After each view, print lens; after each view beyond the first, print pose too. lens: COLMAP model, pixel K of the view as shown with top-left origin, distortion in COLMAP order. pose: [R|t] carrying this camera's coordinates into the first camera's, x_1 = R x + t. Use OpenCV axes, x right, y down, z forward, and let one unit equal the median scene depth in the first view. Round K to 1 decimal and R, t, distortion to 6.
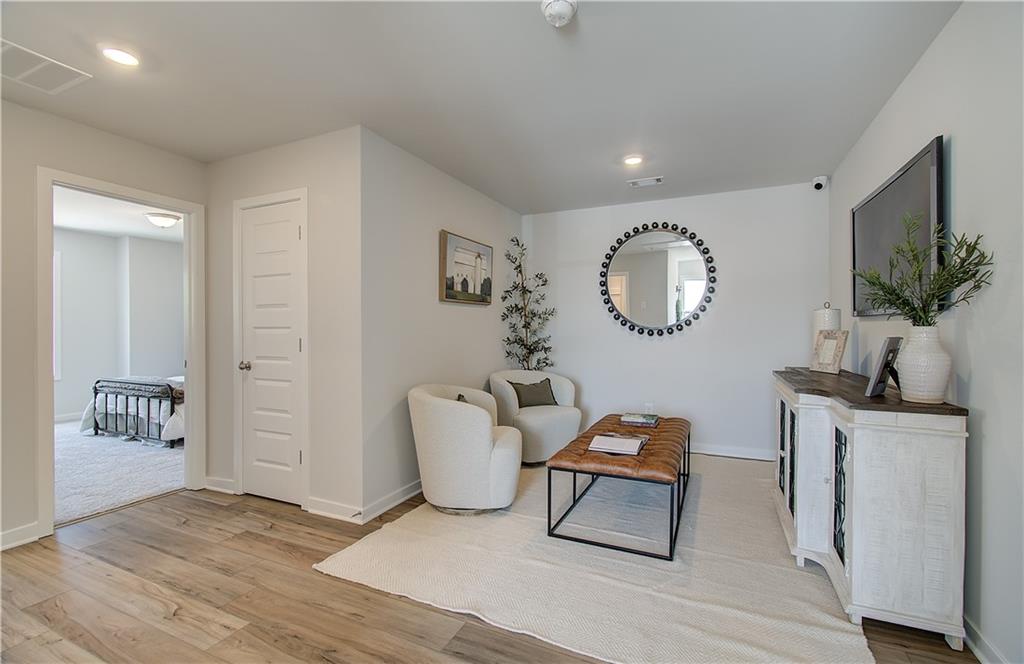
lens RADIAL K [[449.1, 0, 513.2], [0, 449.1, 326.5], [0, 0, 1]] dist [-0.001029, 0.000680]
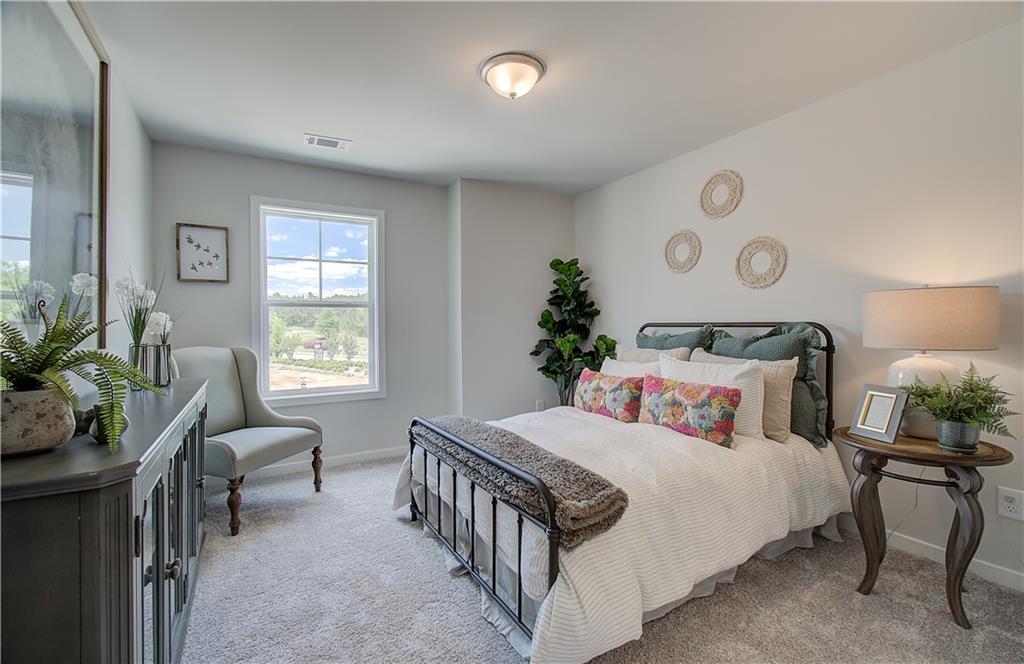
lens RADIAL K [[449.1, 0, 511.4], [0, 449.1, 326.7], [0, 0, 1]] dist [-0.001029, 0.000680]
pose [[0.819884, -0.001954, -0.572526, -0.539672], [0.007725, 0.999941, 0.007650, 0.006636], [0.572478, -0.010695, 0.819851, 0.645954]]
